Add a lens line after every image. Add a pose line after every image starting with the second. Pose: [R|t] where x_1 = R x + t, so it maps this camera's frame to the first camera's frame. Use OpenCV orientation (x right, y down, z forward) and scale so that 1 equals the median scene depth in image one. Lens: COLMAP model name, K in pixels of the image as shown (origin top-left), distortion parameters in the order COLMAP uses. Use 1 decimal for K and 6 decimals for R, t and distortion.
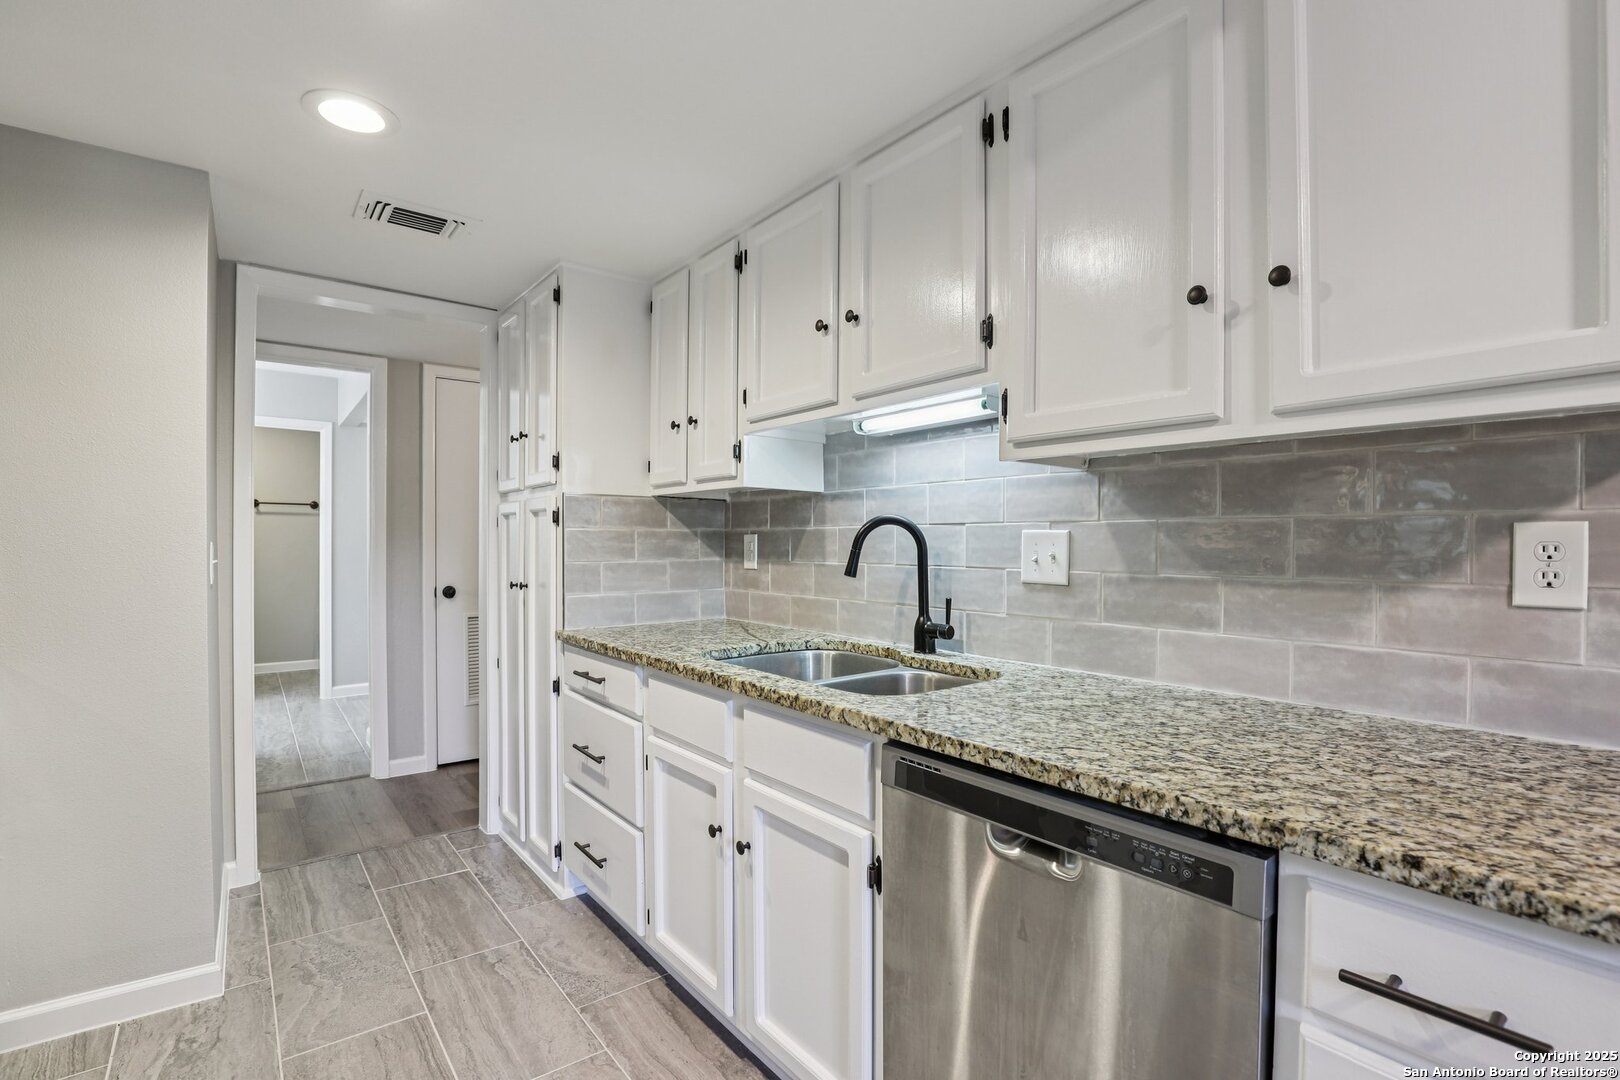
lens RADIAL K [[747.1, 0, 826.6], [0, 747.1, 549.4], [0, 0, 1]] dist [-0.035856, 0.007373]
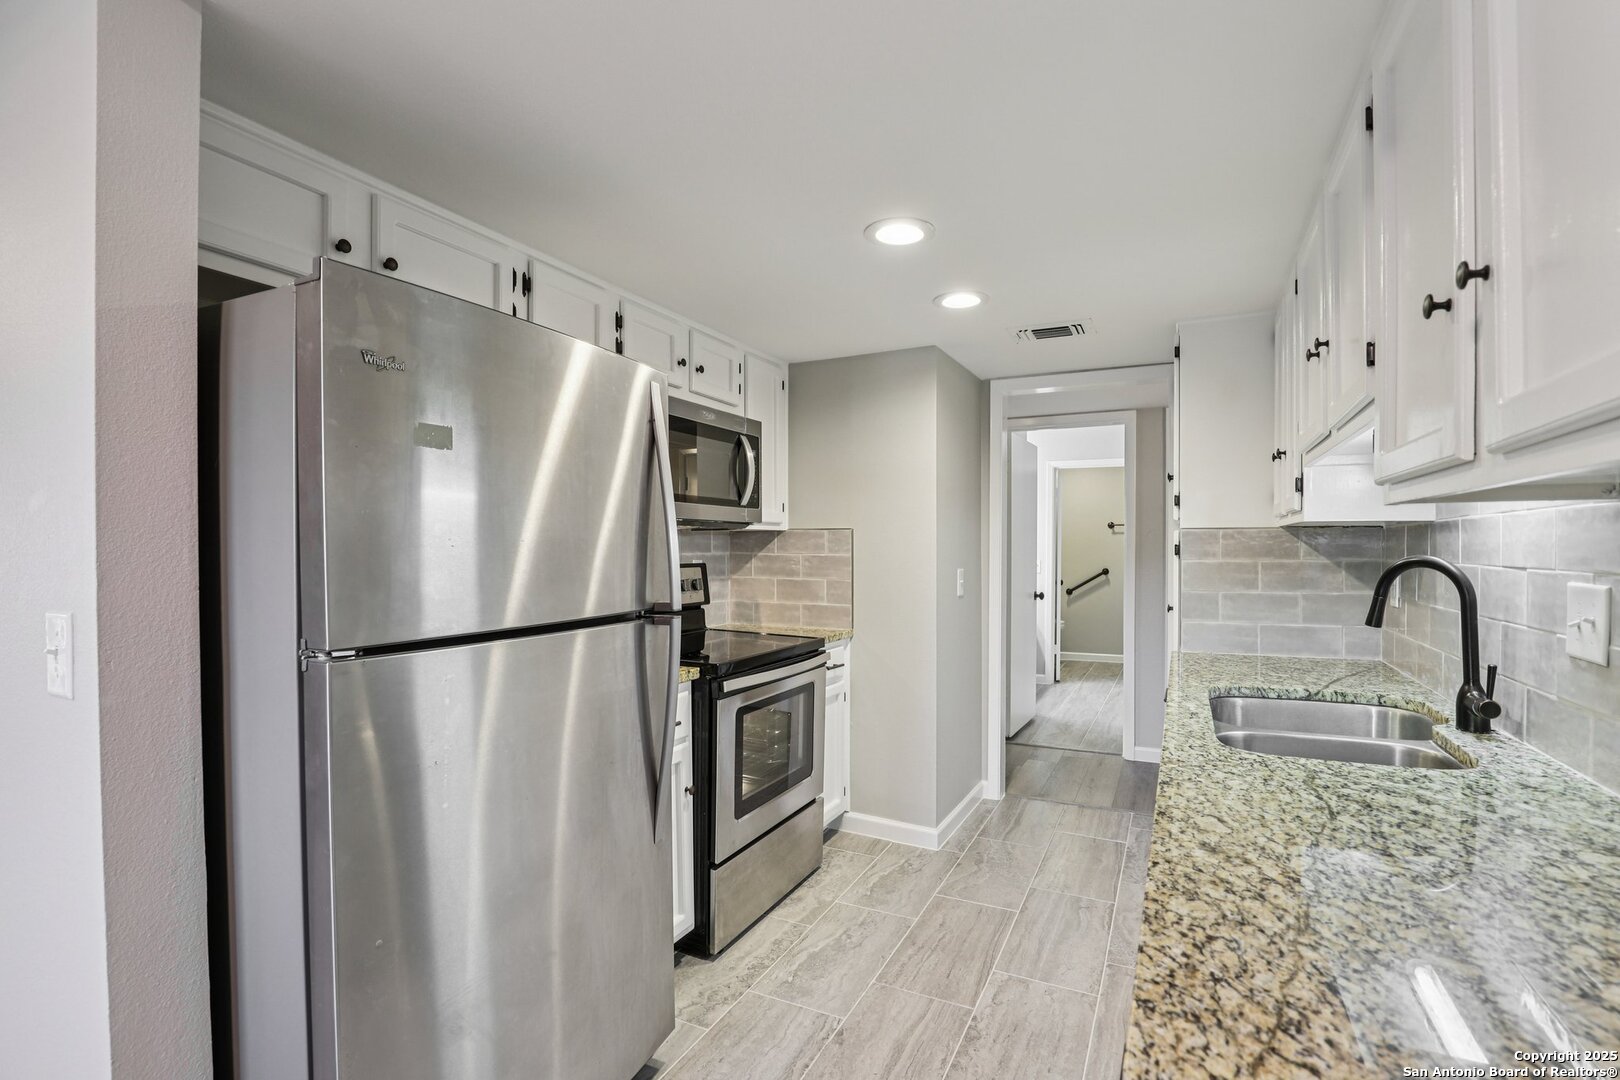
lens RADIAL K [[747.1, 0, 825.0], [0, 747.1, 548.9], [0, 0, 1]] dist [-0.035856, 0.007373]
pose [[0.430323, -0.004257, -0.902665, 0.479115], [-0.003873, 0.999971, -0.006562, -0.041245], [0.902667, 0.006320, 0.430294, 0.046090]]
